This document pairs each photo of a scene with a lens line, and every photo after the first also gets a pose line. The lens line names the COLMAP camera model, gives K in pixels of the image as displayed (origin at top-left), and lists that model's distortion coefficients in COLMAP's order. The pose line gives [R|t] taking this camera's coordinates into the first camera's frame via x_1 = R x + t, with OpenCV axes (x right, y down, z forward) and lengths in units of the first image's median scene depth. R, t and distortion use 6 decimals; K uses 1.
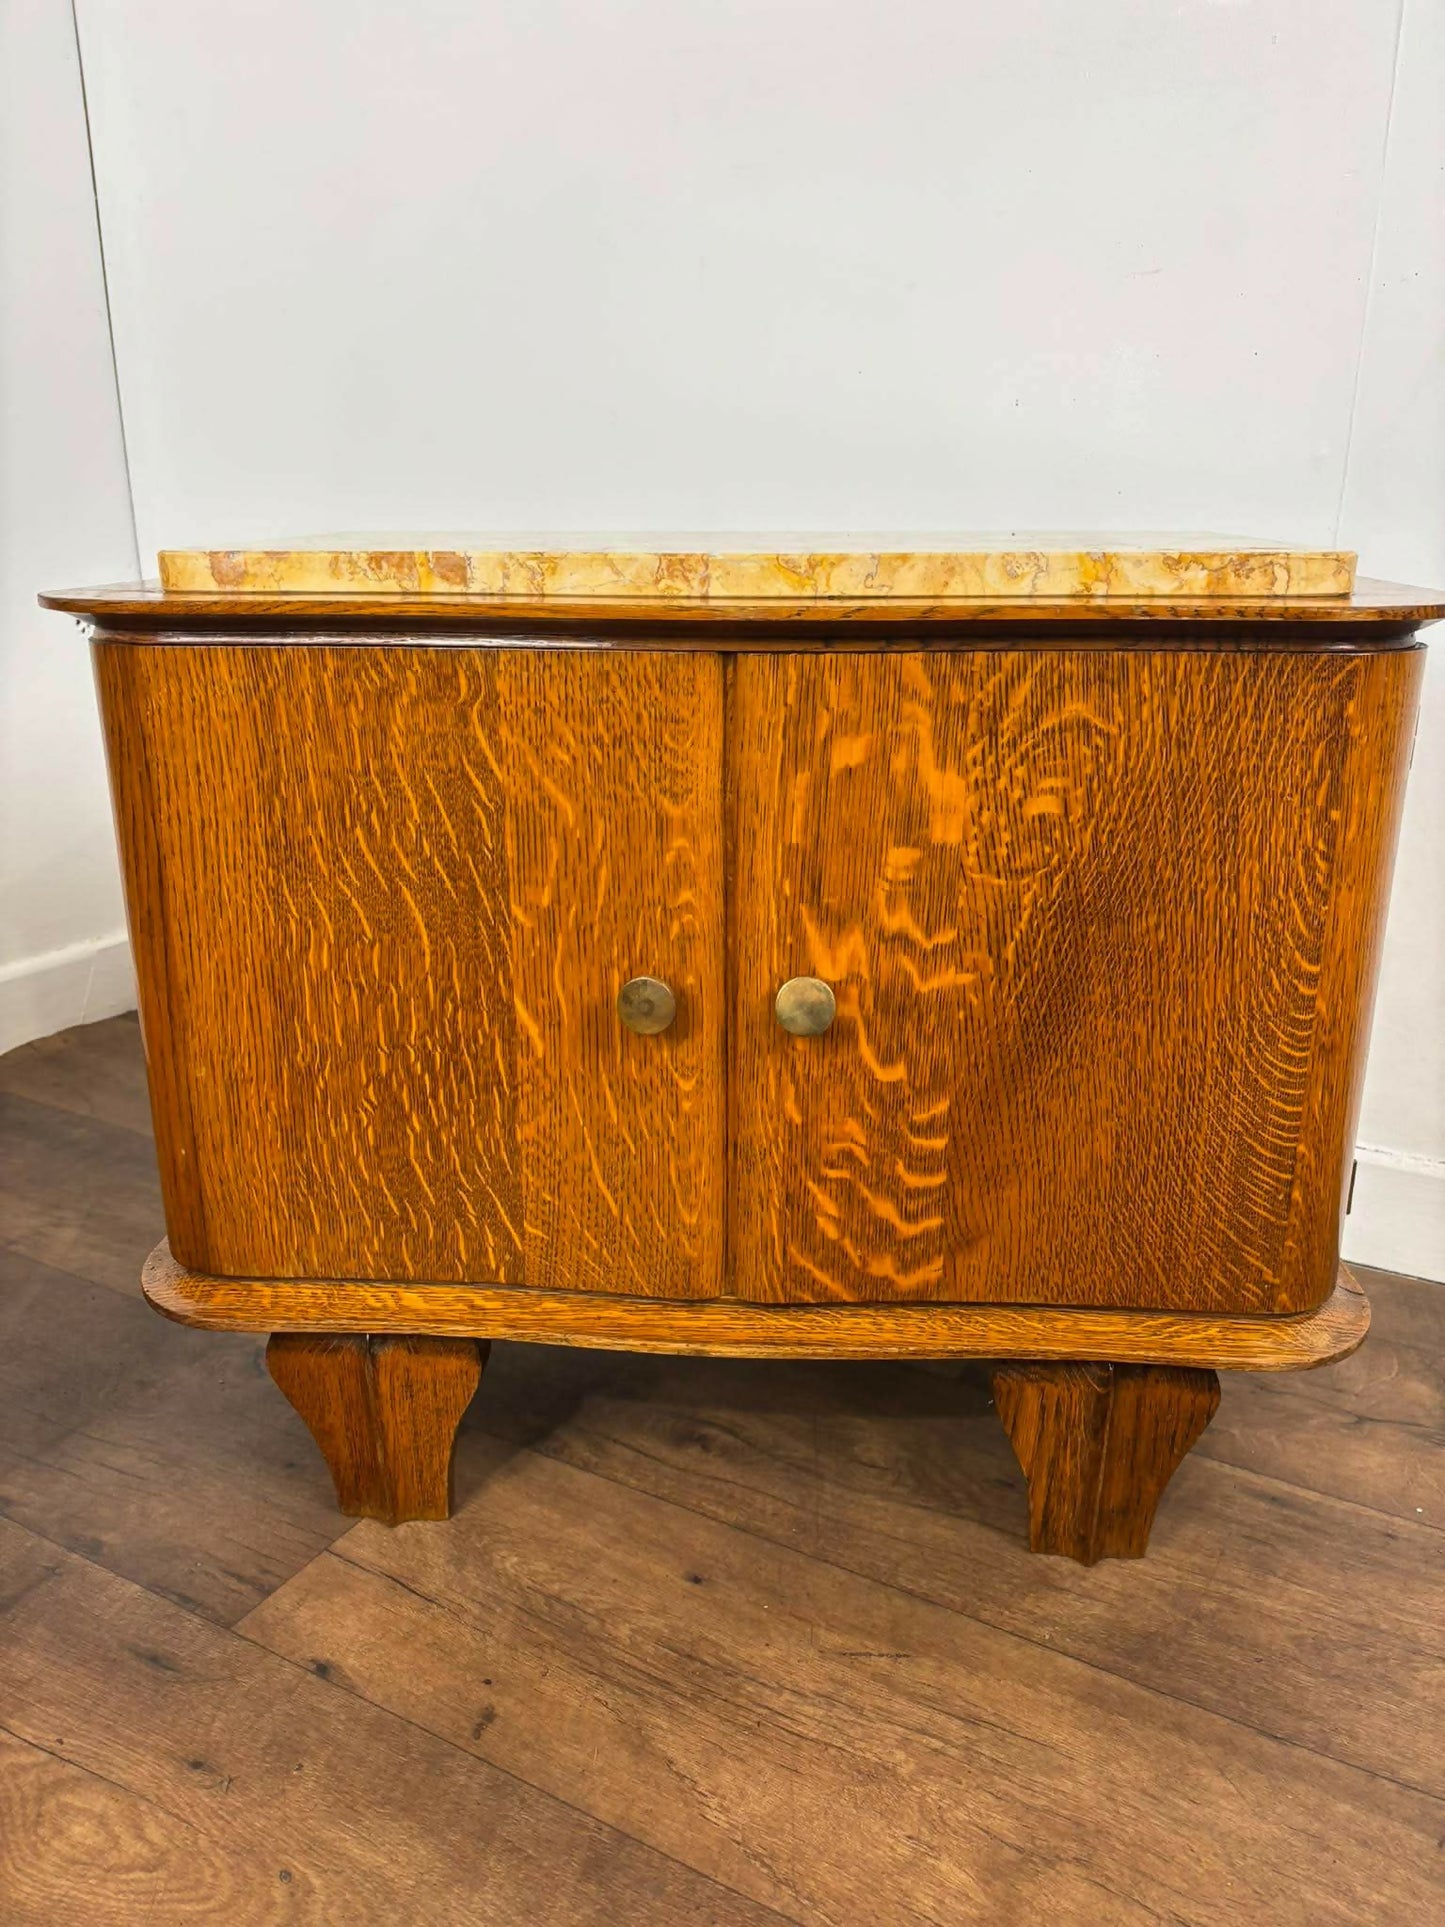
lens RADIAL K [[1455.9, 0, 721.9], [0, 1455.9, 967.4], [0, 0, 1]] dist [0.061699, -0.066553]
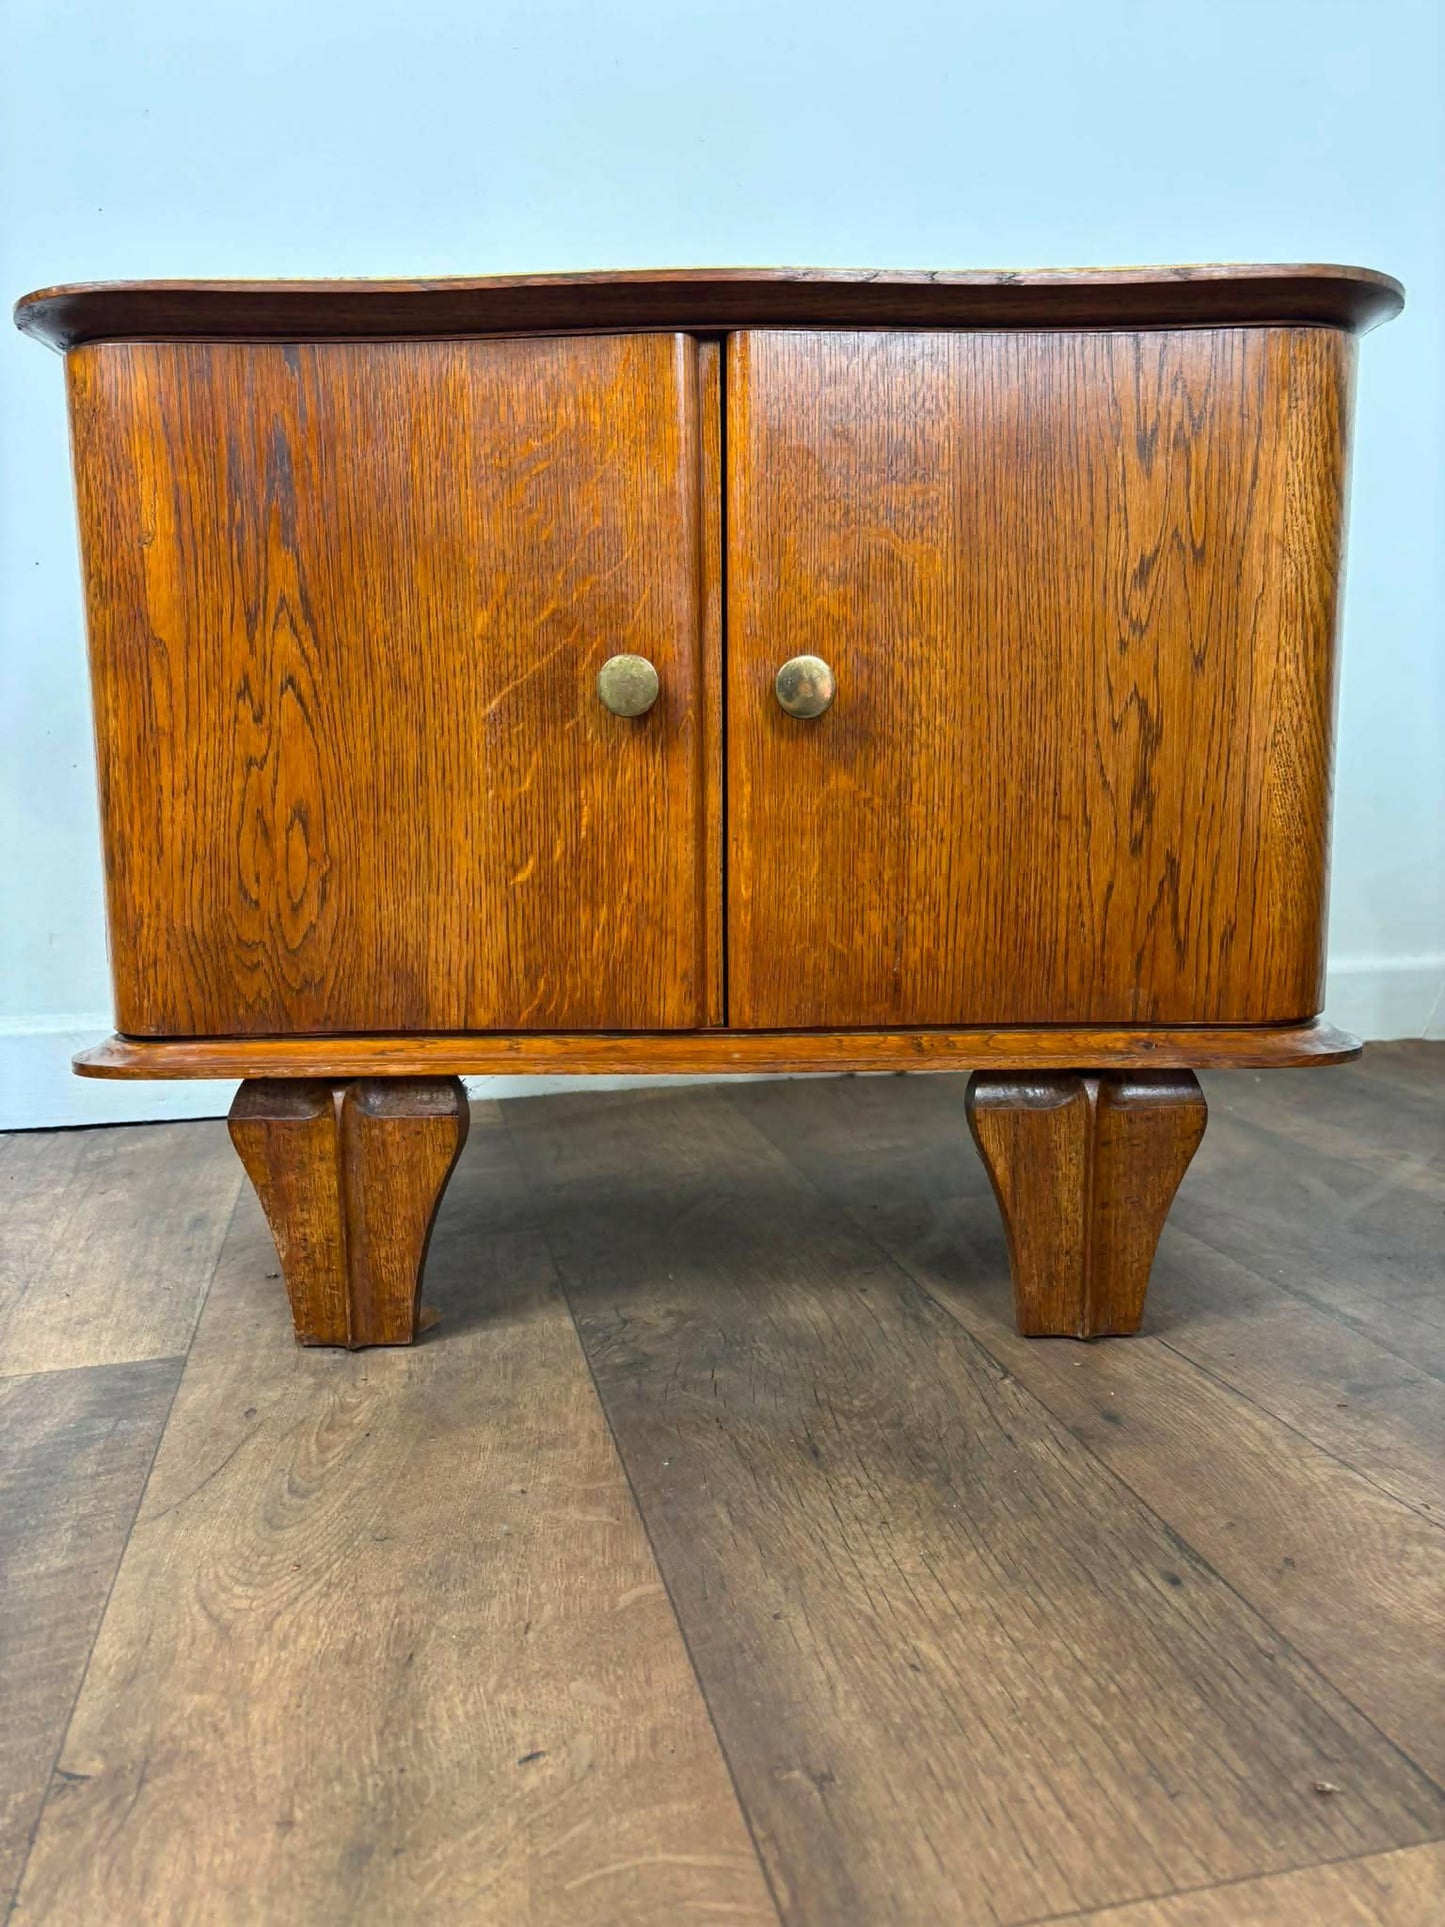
lens RADIAL K [[1455.9, 0, 723.9], [0, 1455.9, 970.2], [0, 0, 1]] dist [0.061699, -0.066553]
pose [[0.679886, 0.096772, -0.726904, -0.129702], [-0.214653, 0.974100, -0.071088, 0.357672], [0.701198, 0.204364, 0.683050, 0.067485]]
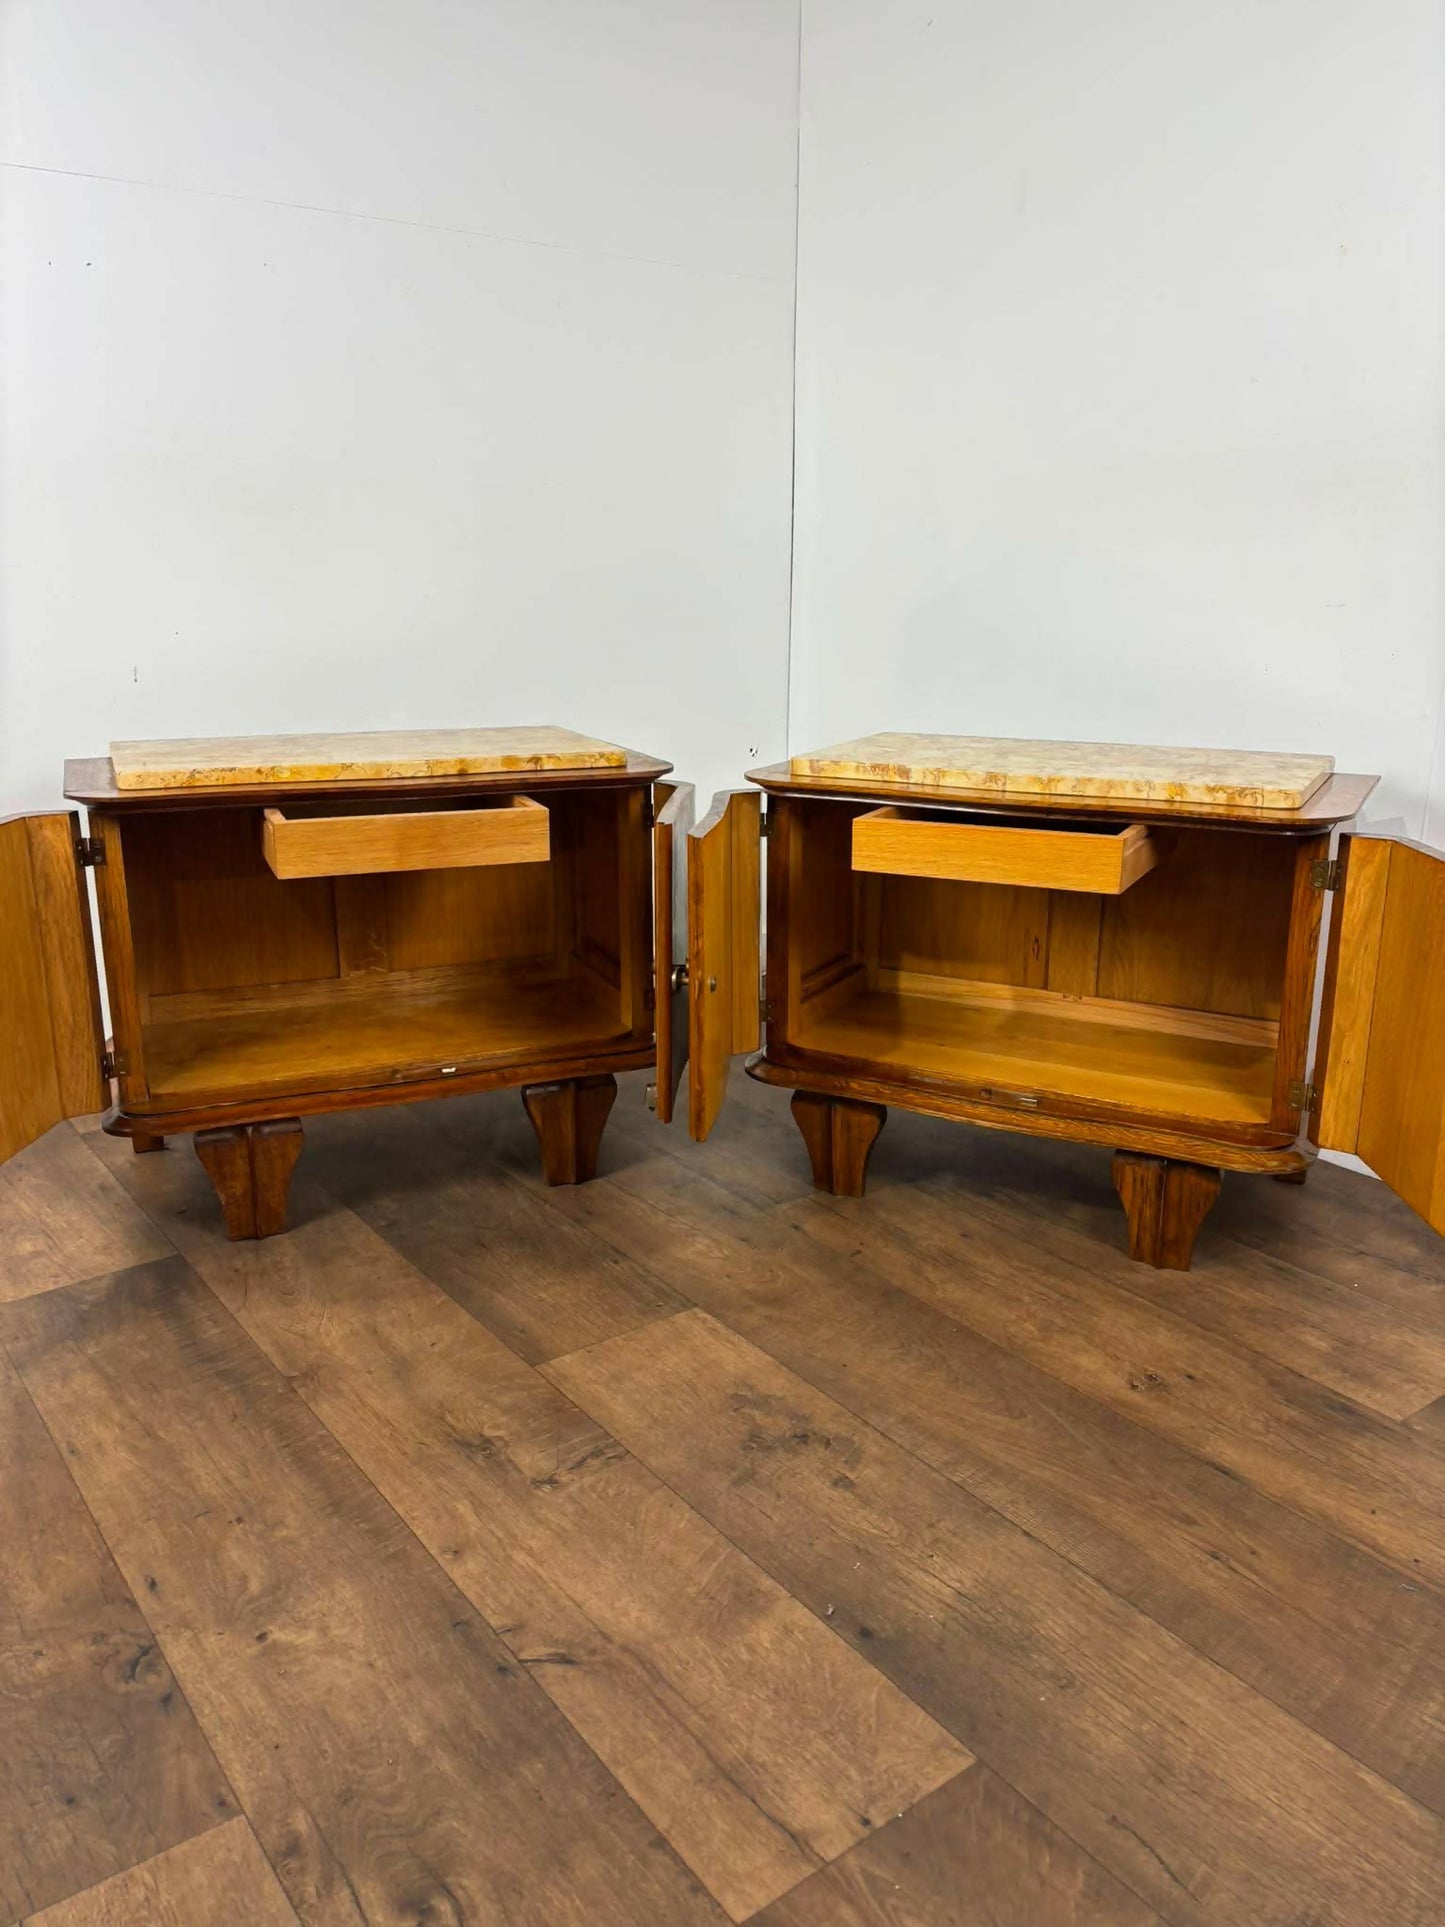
lens RADIAL K [[1417.9, 0, 734.8], [0, 1417.9, 959.8], [0, 0, 1]] dist [0.056003, -0.065727]
pose [[0.917813, 0.108632, -0.381863, 0.472989], [-0.127698, 0.991501, -0.024864, 0.122904], [0.375916, 0.071584, 0.923885, -1.200595]]
